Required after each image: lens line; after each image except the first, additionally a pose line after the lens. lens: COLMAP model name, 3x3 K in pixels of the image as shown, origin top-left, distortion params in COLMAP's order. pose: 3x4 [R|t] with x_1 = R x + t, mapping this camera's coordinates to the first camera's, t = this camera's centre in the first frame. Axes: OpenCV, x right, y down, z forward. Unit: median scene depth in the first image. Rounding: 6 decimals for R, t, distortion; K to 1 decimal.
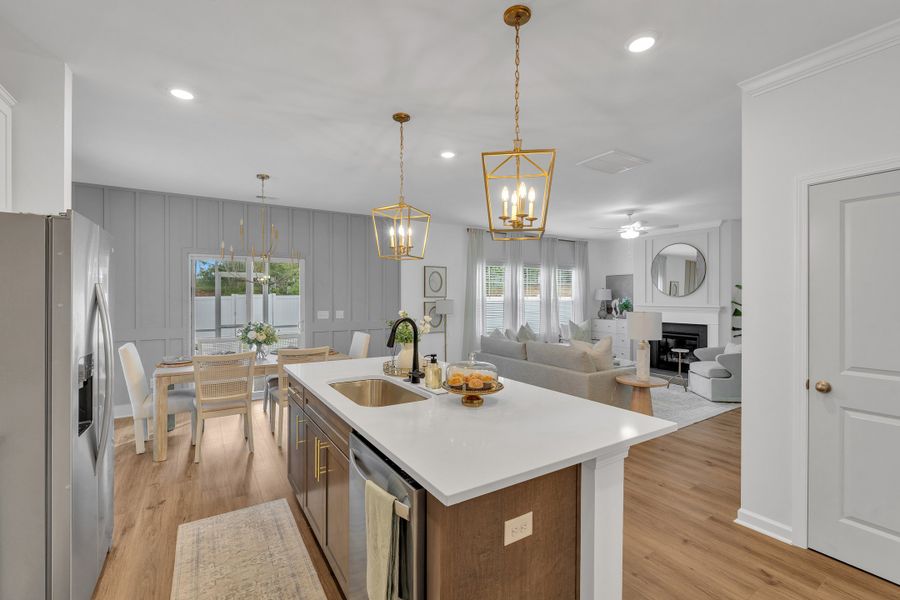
lens RADIAL K [[393.8, 0, 453.1], [0, 393.8, 298.8], [0, 0, 1]] dist [-0.002490, -0.001462]
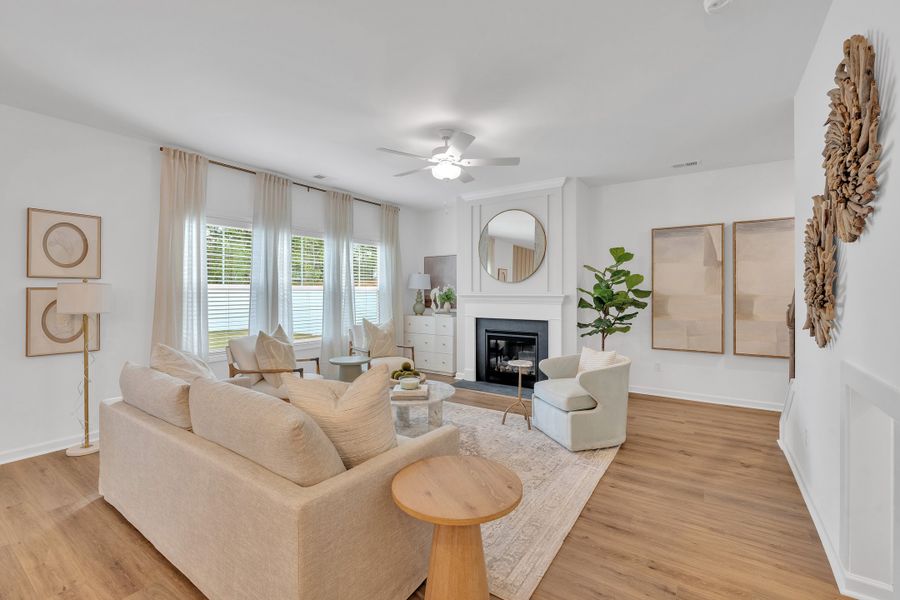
lens RADIAL K [[393.8, 0, 449.0], [0, 393.8, 298.1], [0, 0, 1]] dist [-0.002490, -0.001462]
pose [[0.922811, -0.006906, 0.385191, 0.171641], [0.002837, 0.999934, 0.011132, 0.013681], [-0.385243, -0.009180, 0.922770, 0.347990]]
